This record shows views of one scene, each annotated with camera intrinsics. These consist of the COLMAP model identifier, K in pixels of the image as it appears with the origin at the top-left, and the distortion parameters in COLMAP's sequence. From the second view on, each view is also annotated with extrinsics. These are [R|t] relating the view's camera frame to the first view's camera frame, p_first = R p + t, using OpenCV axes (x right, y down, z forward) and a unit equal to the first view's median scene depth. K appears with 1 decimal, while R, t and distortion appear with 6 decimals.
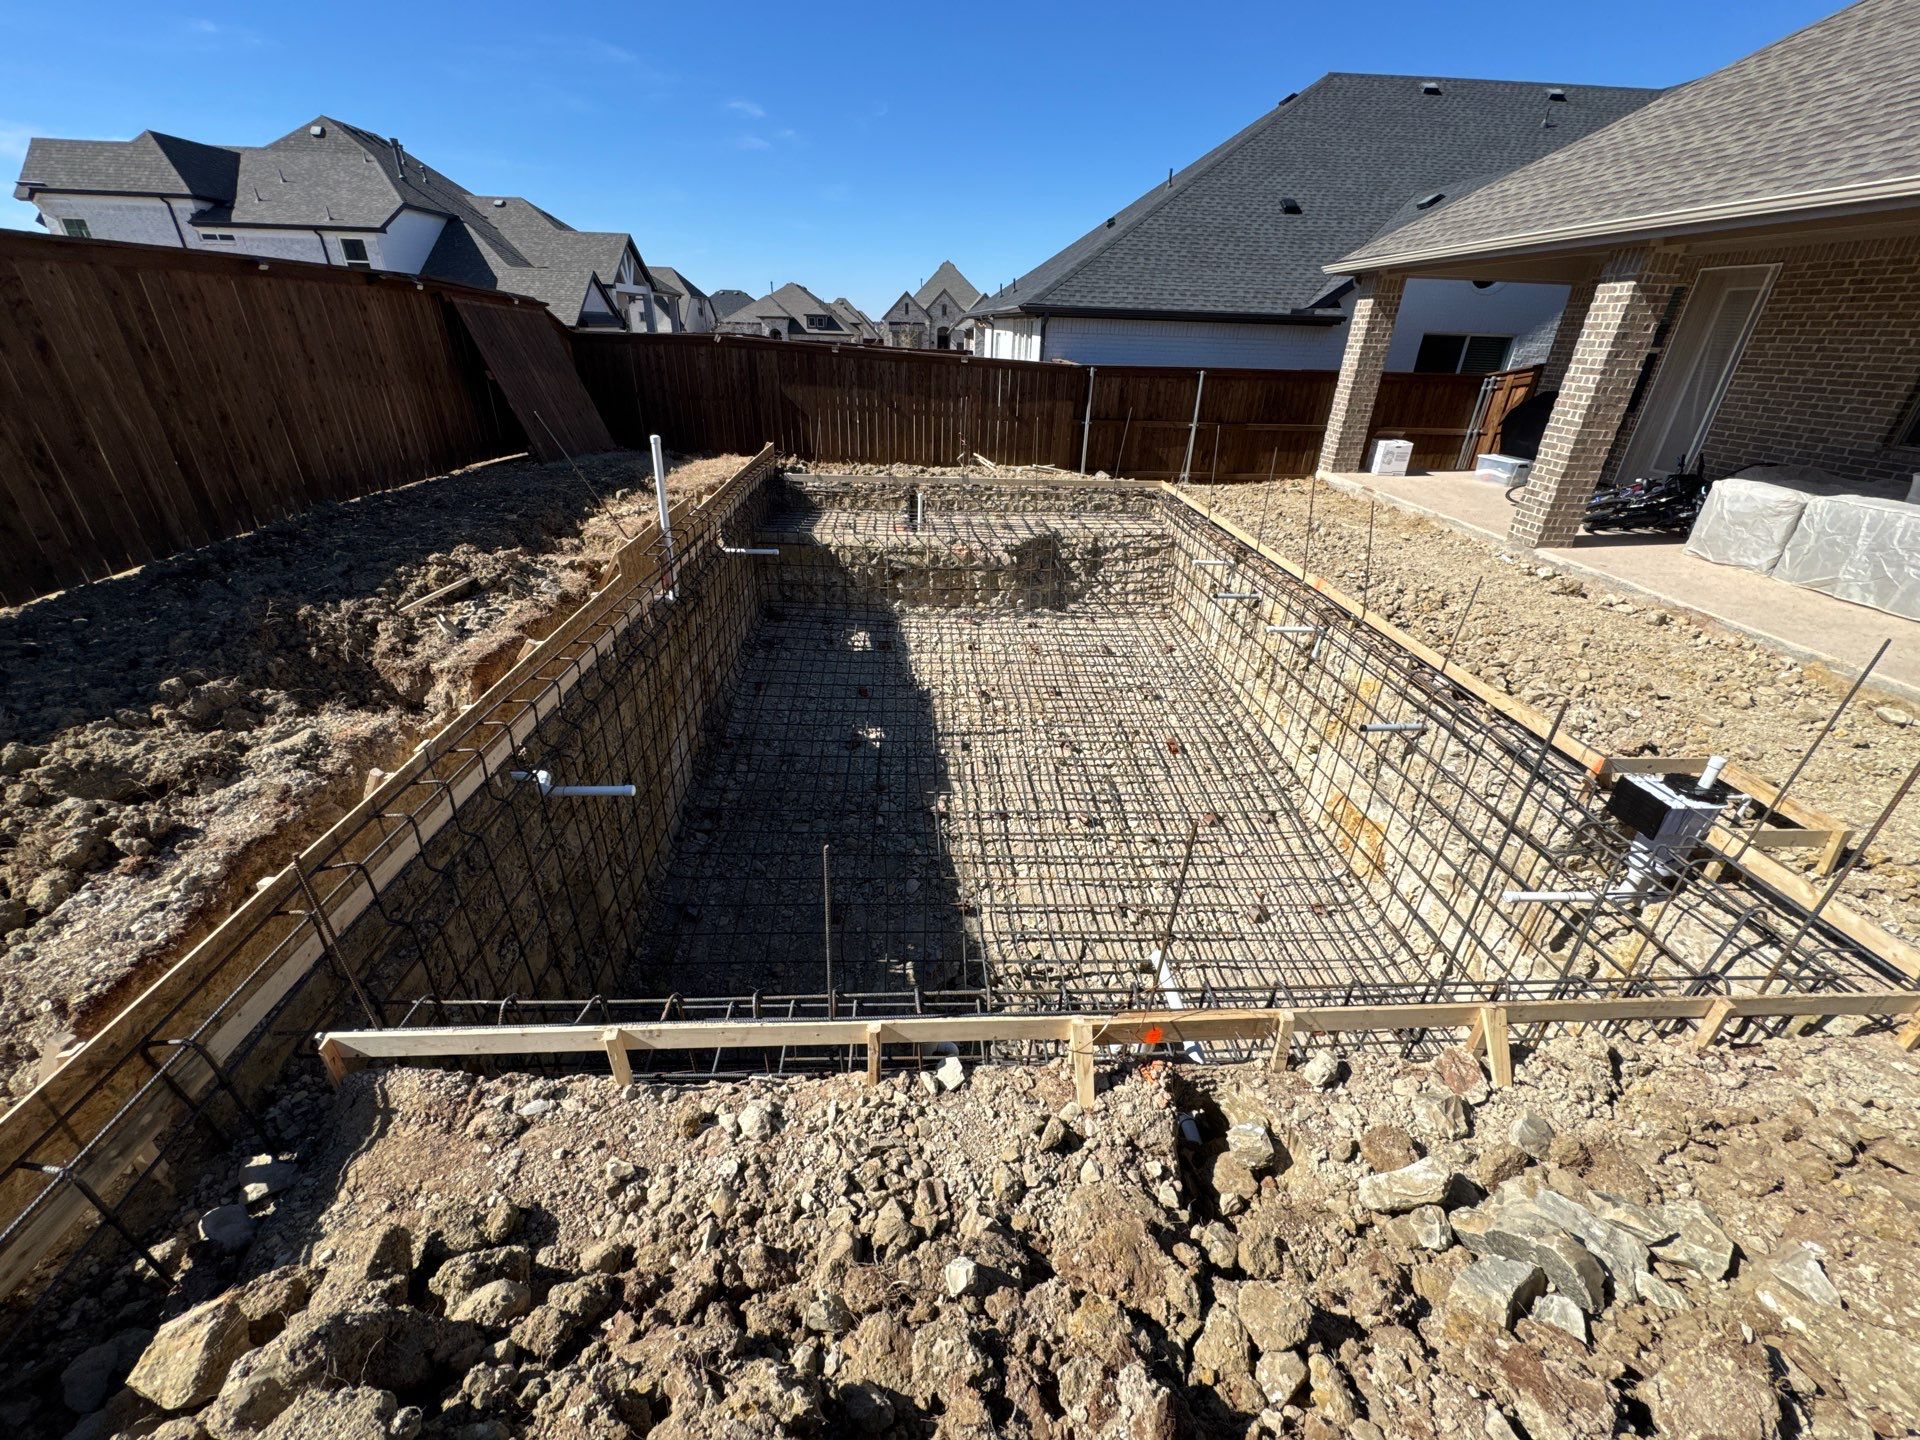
lens RADIAL K [[764.3, 0, 960.0], [0, 764.3, 720.0], [0, 0, 1]] dist [-0.000192, -0.000183]
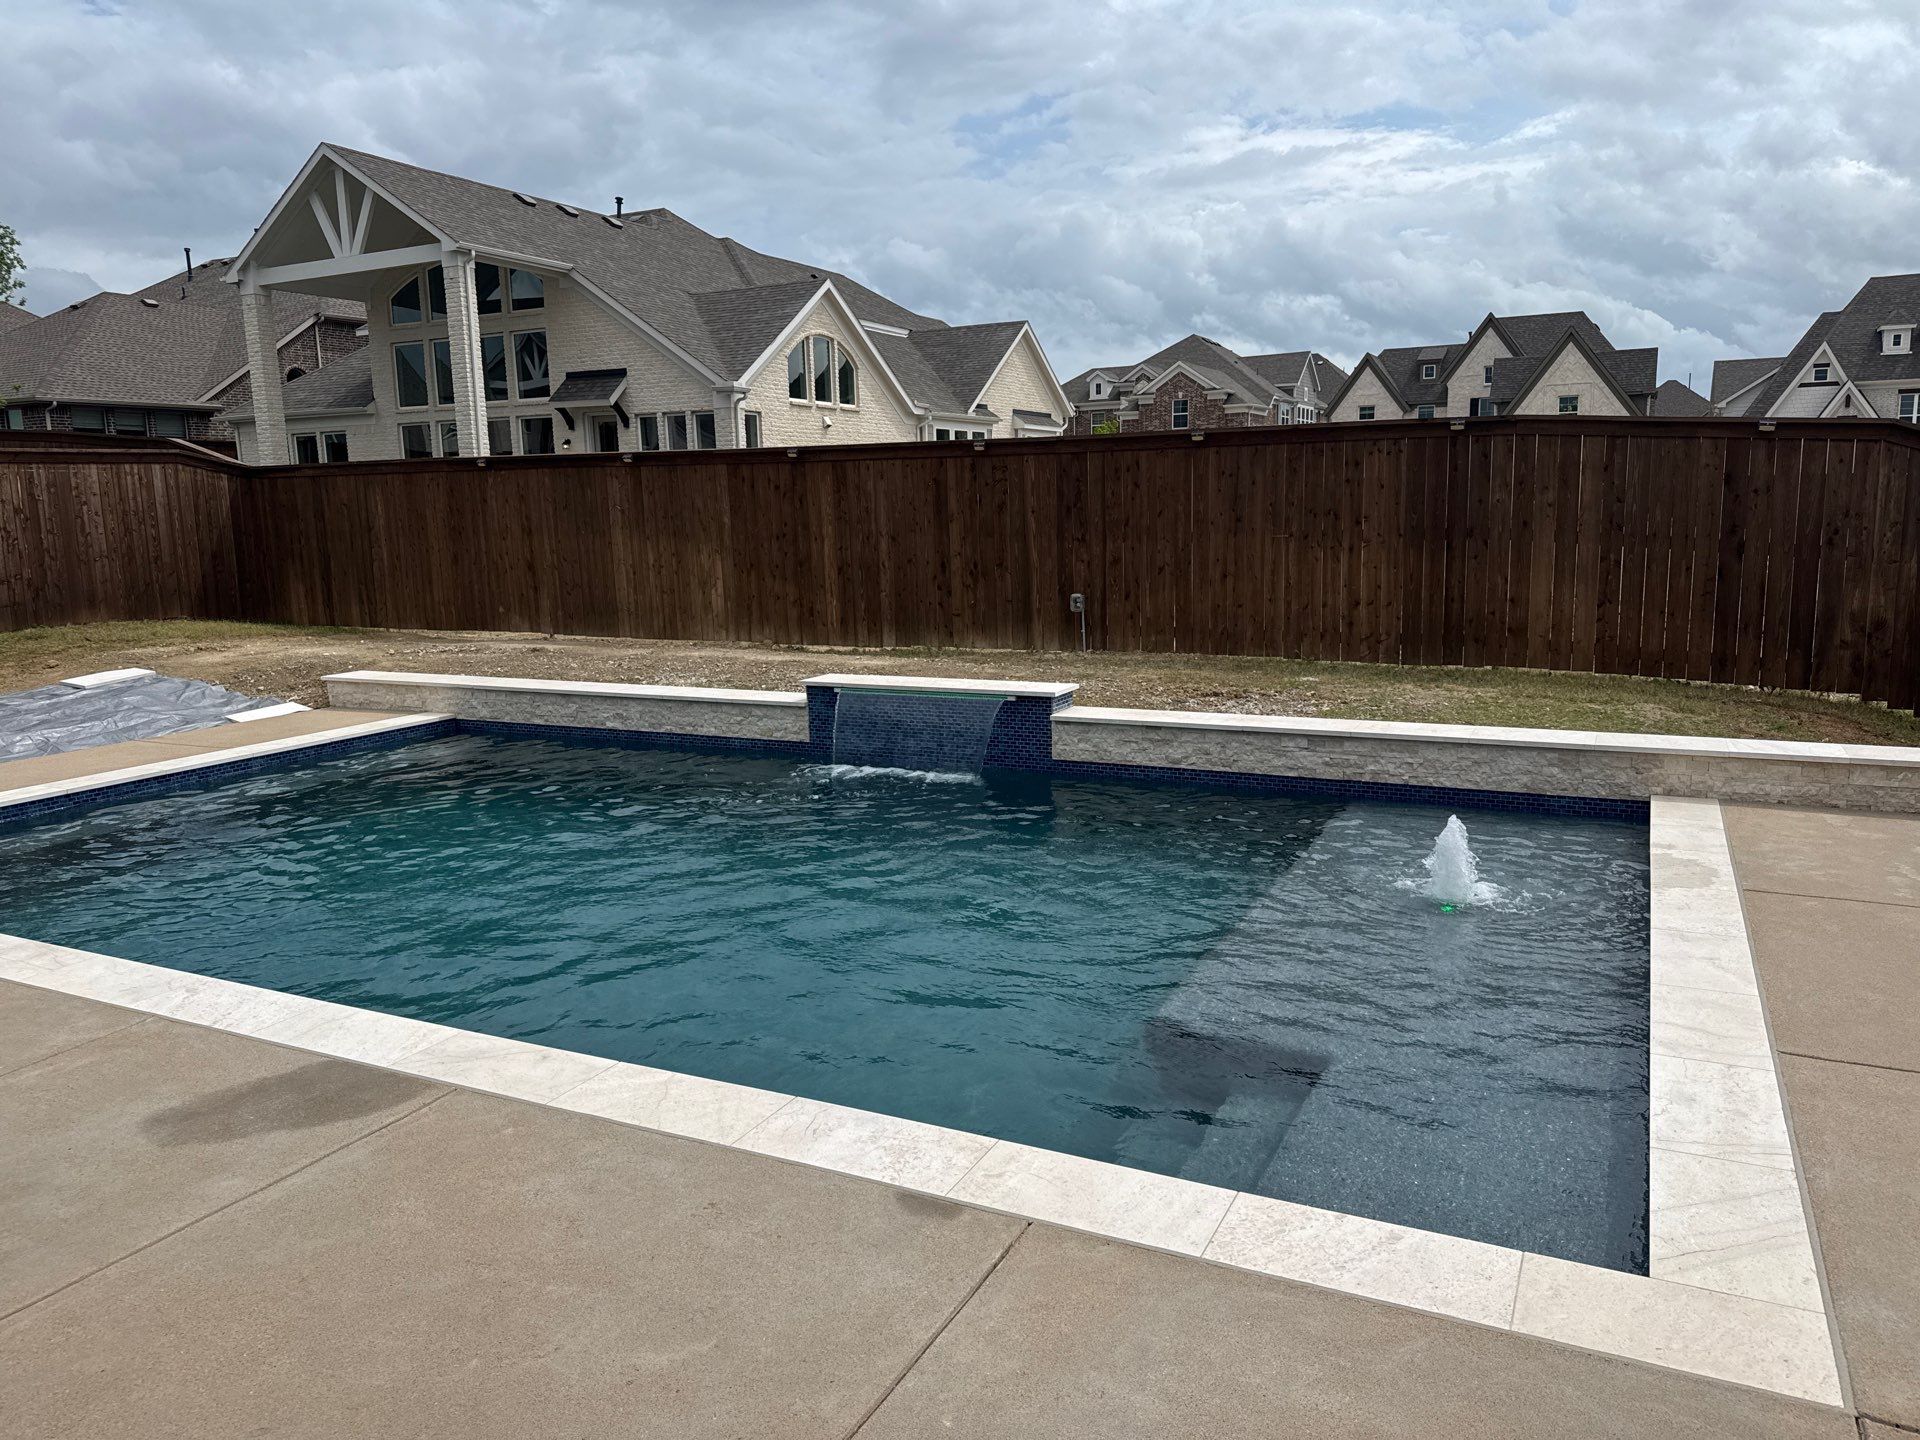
lens RADIAL K [[1339.3, 0, 960.0], [0, 1339.3, 720.0], [0, 0, 1]] dist [0.103861, -0.146753]
pose [[-0.503947, 0.122017, -0.855073, 0.223313], [-0.386292, 0.853608, 0.349473, -0.185878], [0.772539, 0.506423, -0.383039, 0.393515]]
